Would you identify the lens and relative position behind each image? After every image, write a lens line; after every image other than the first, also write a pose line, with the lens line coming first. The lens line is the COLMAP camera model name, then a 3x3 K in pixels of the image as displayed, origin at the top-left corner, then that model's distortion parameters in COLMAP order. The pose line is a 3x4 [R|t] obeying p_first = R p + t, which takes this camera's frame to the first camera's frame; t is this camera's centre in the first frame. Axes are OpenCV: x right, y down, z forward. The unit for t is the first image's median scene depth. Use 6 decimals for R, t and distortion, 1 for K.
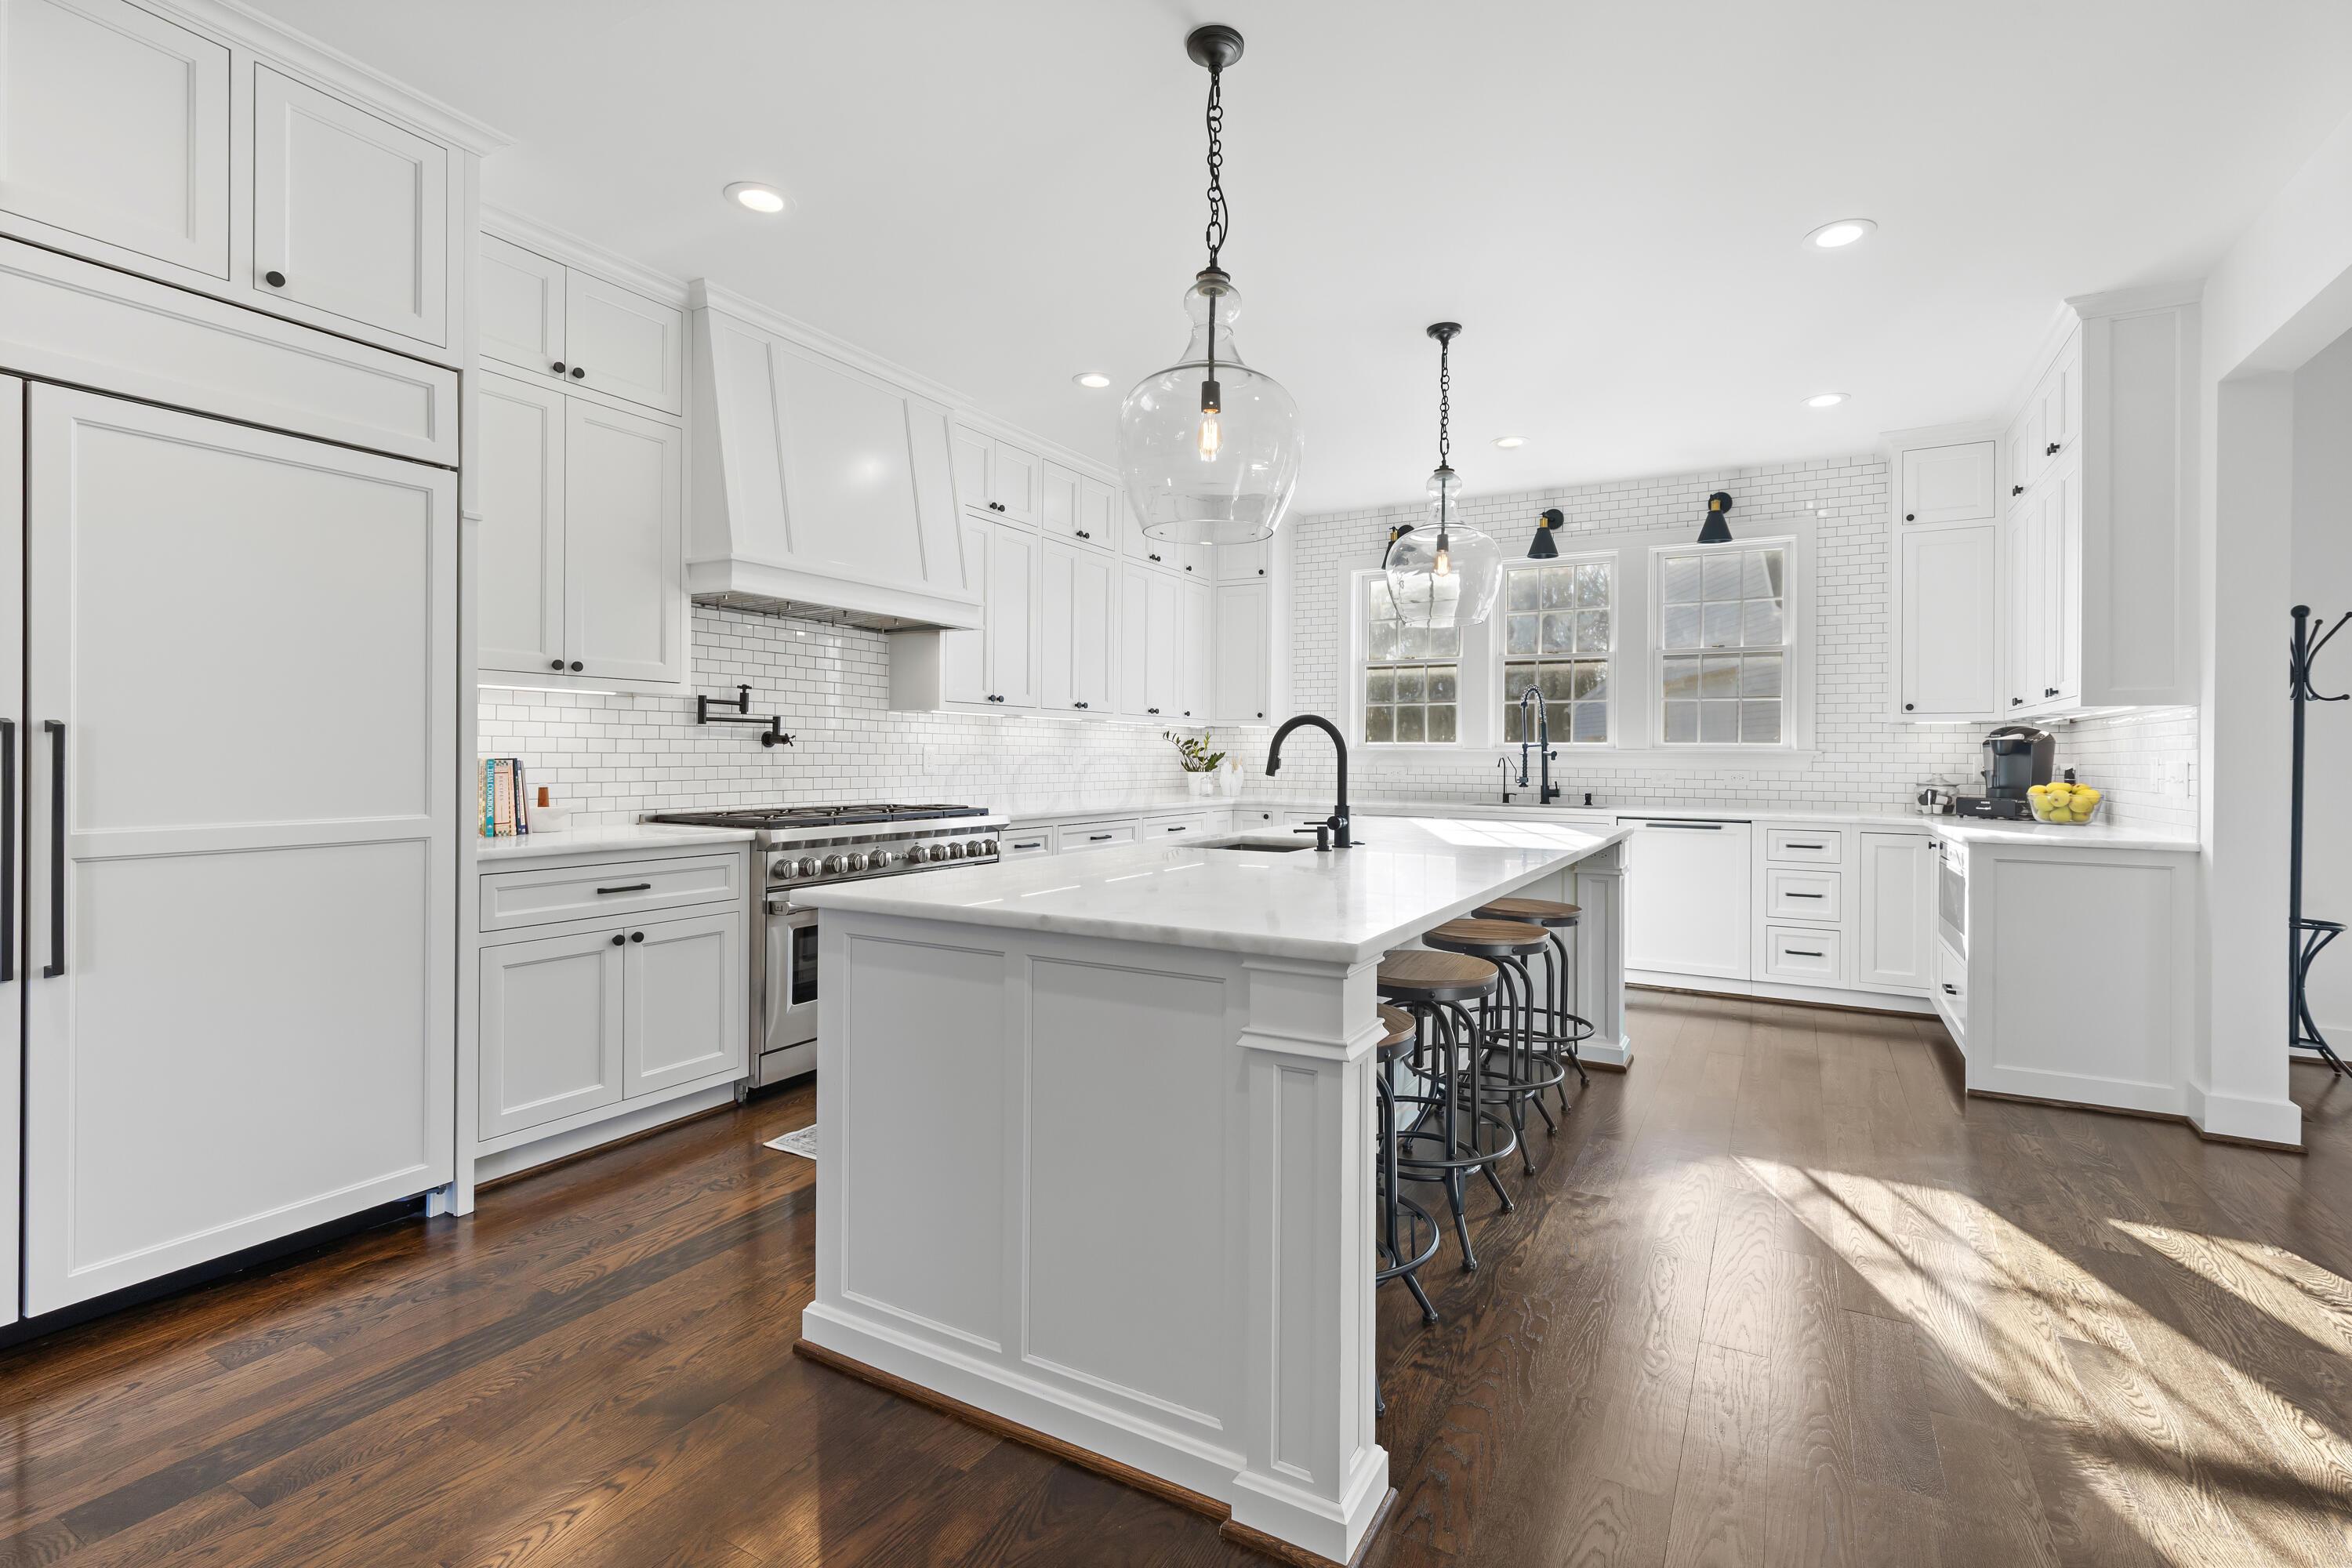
lens RADIAL K [[1067.0, 0, 1219.8], [0, 1067.0, 751.0], [0, 0, 1]] dist [0.008589, 0.000065]
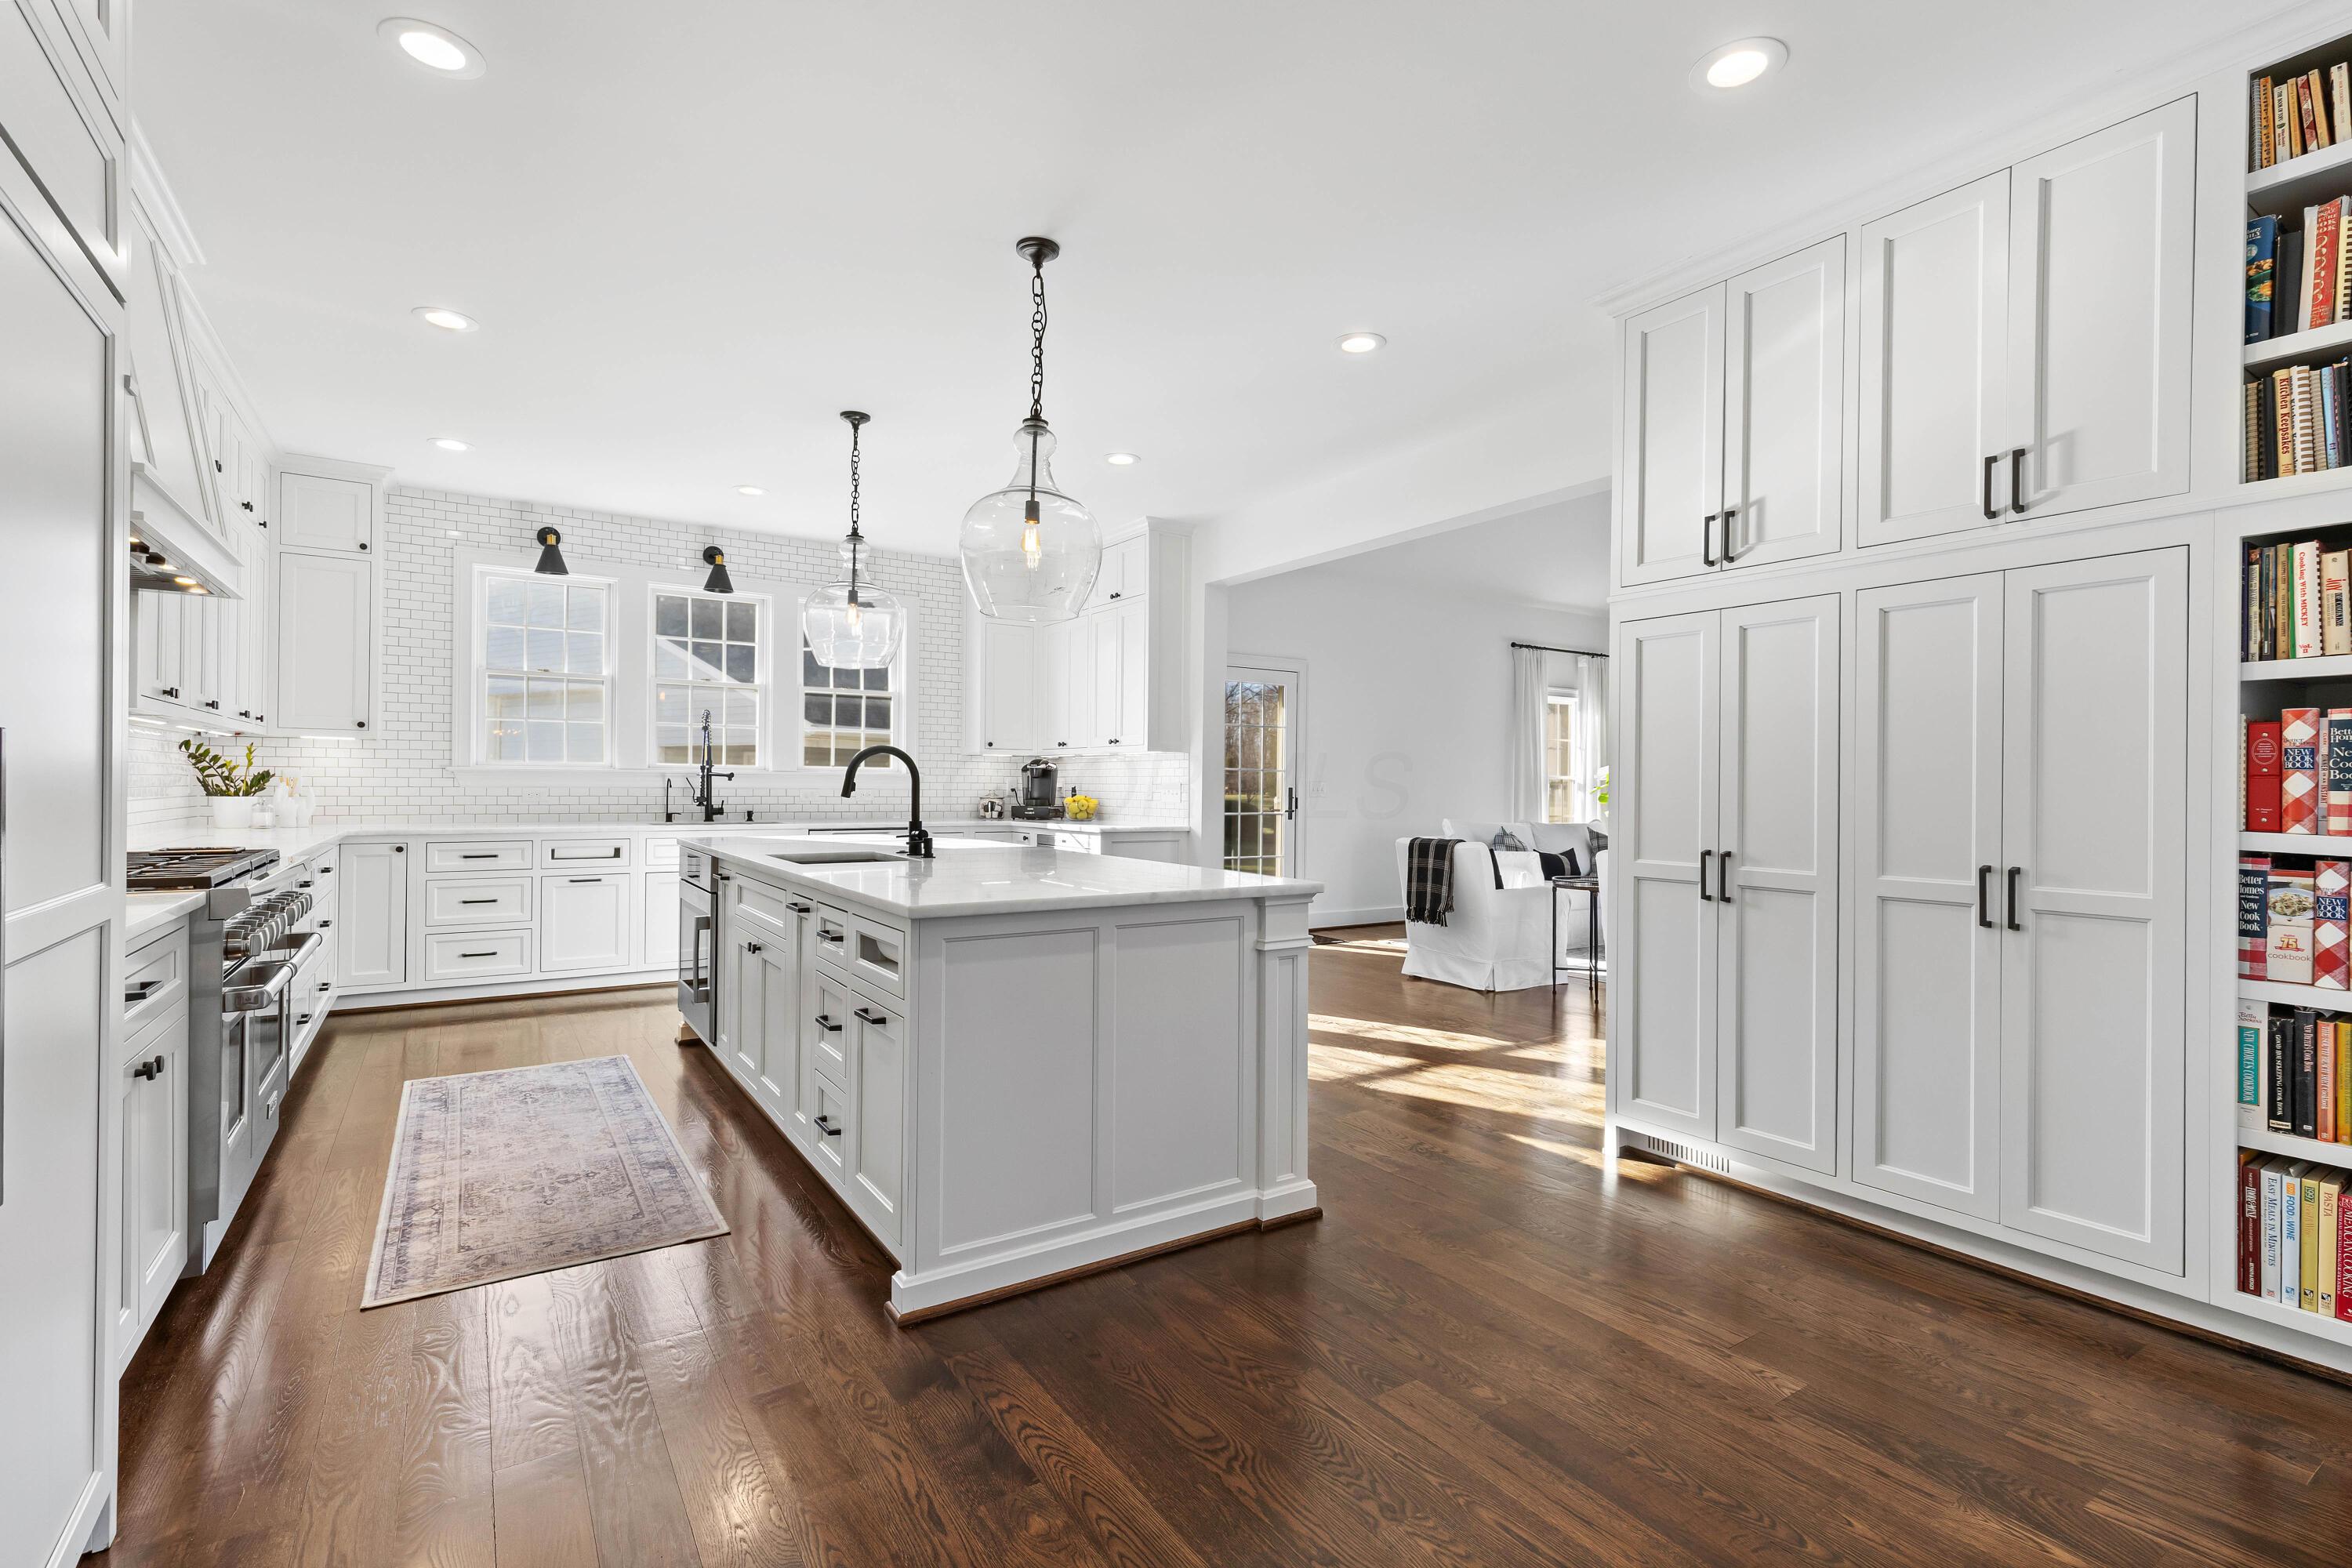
lens RADIAL K [[1075.2, 0, 1175.4], [0, 1075.2, 778.5], [0, 0, 1]] dist [0.000364, -0.000079]
pose [[0.468158, 0.001094, 0.883644, -0.710736], [-0.009947, 0.999942, 0.004032, -0.004223], [-0.883589, -0.010677, 0.468142, 0.139215]]
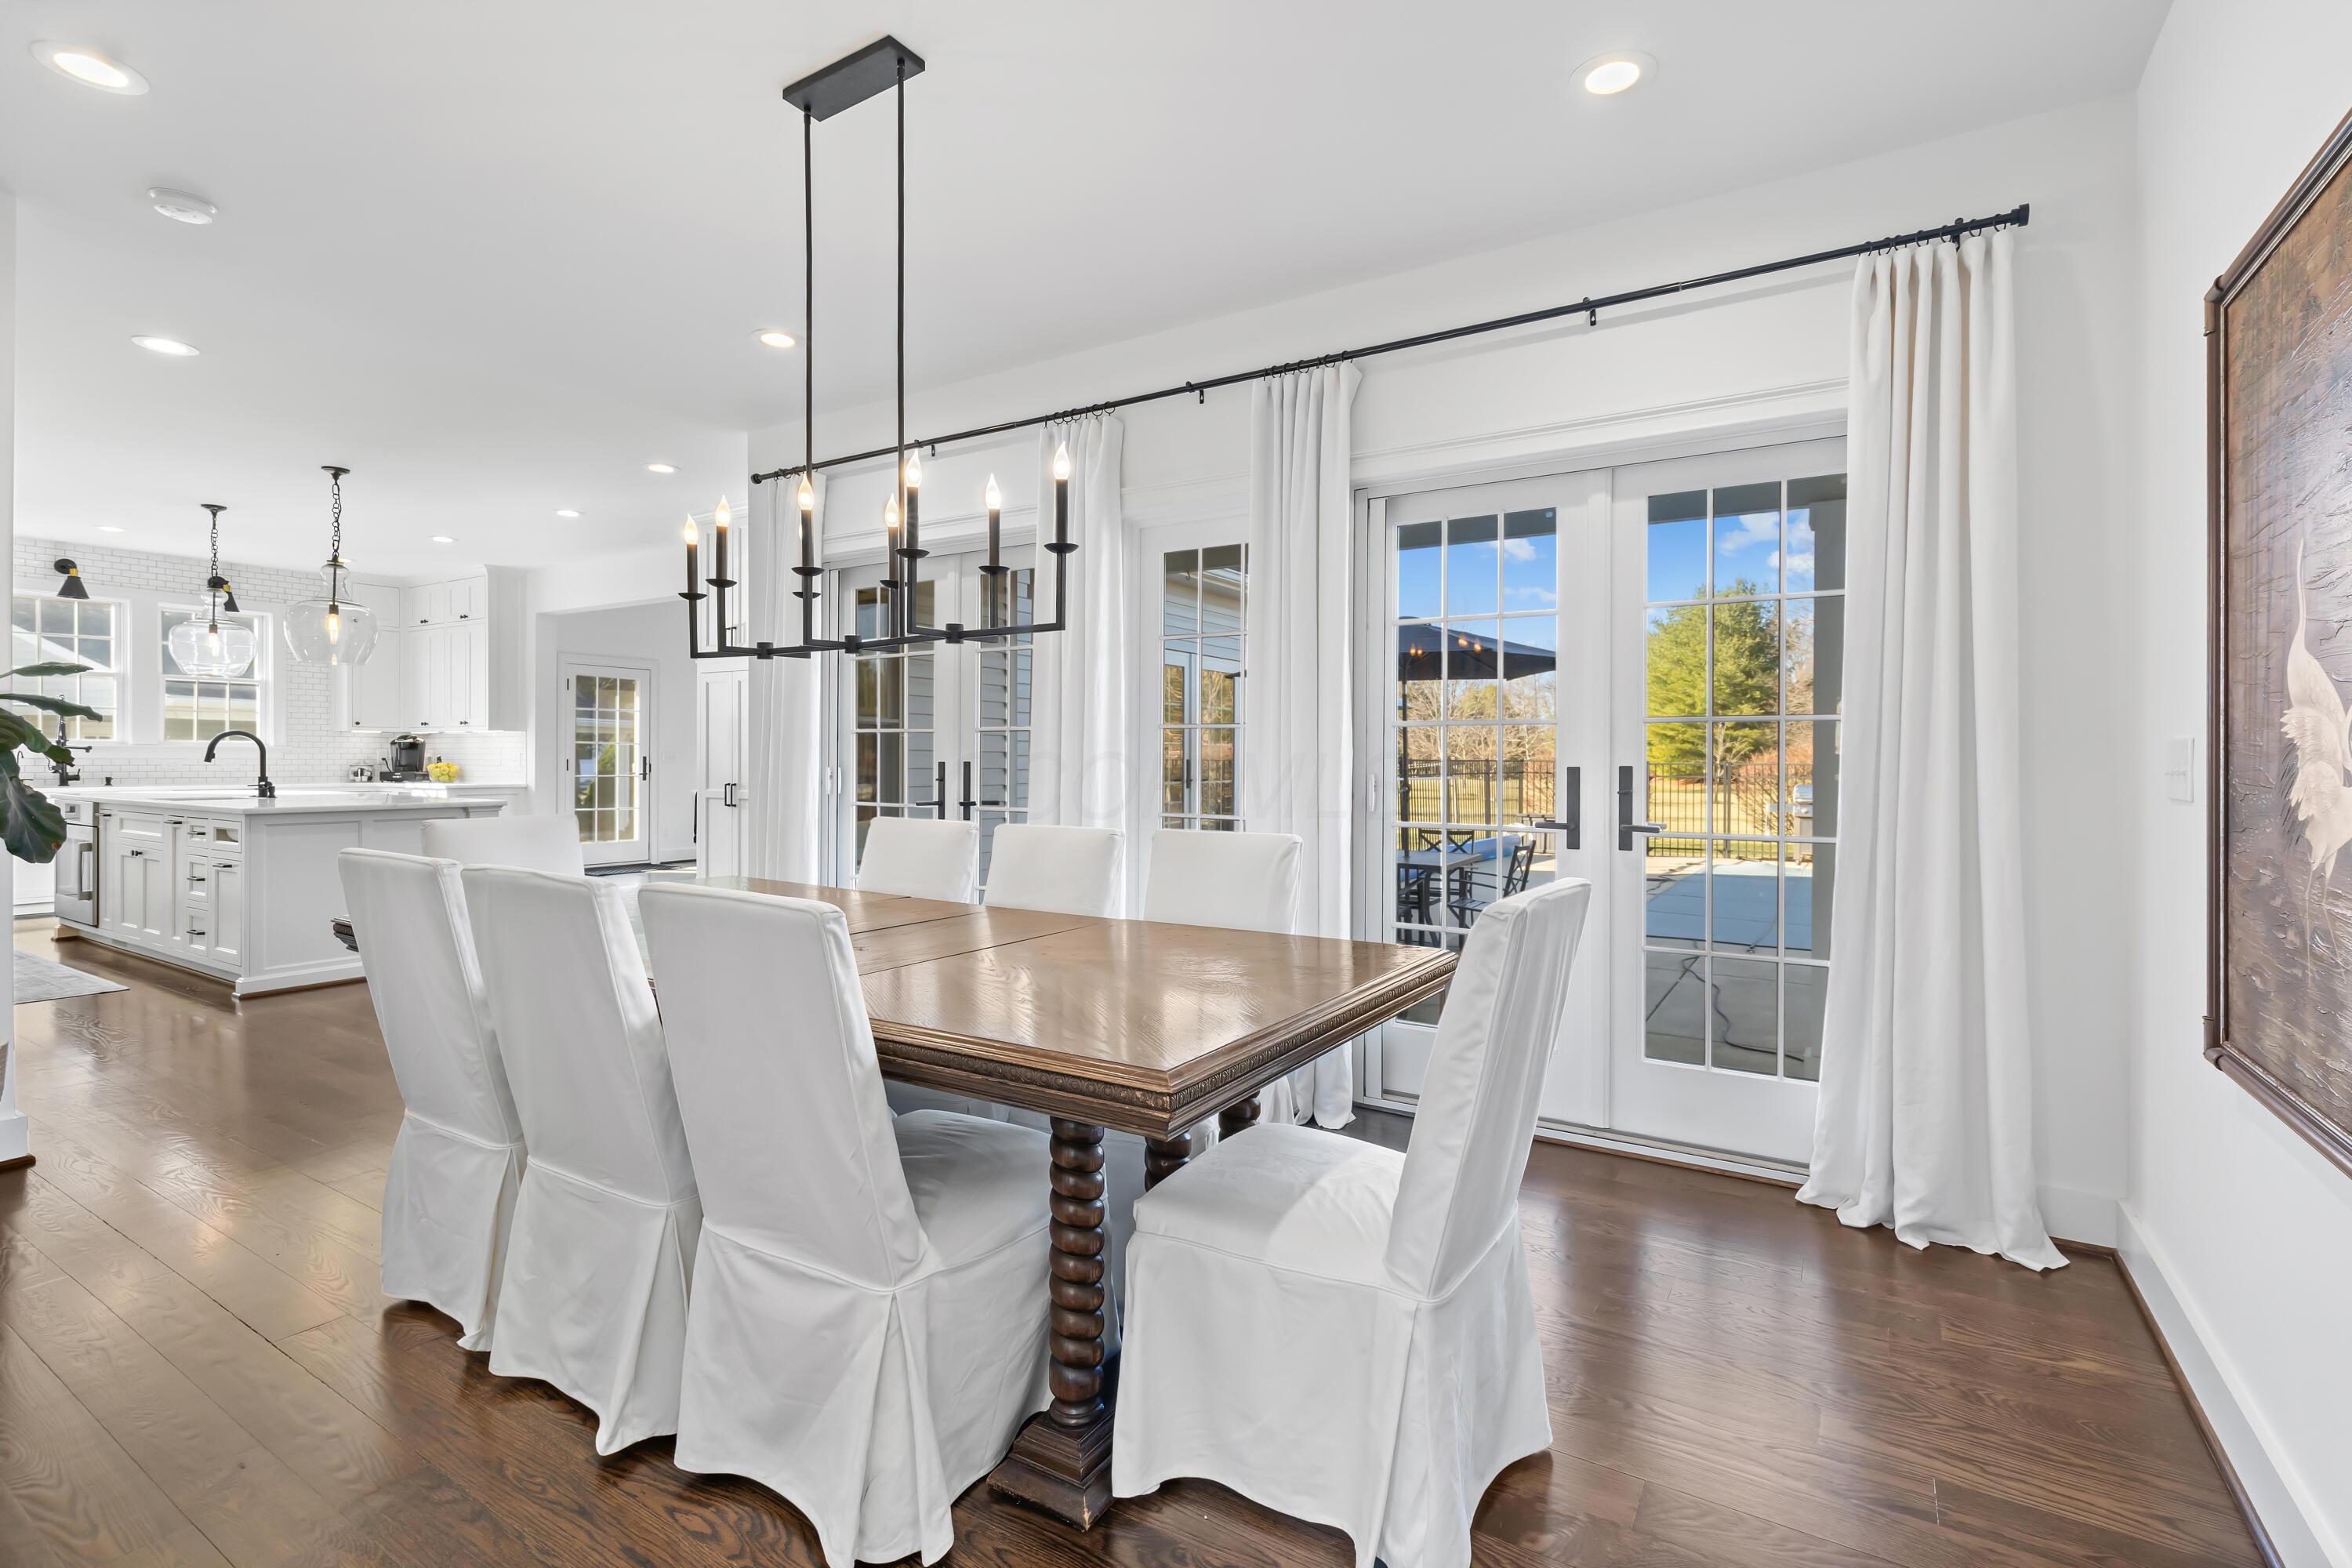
lens RADIAL K [[1088.0, 0, 1197.8], [0, 1088.0, 756.1], [0, 0, 1]] dist [0.001754, -0.000434]
pose [[0.049920, -0.008013, 0.998721, -1.580372], [-0.009699, 0.999917, 0.008508, -0.019291], [-0.998706, -0.010111, 0.049838, -0.739855]]
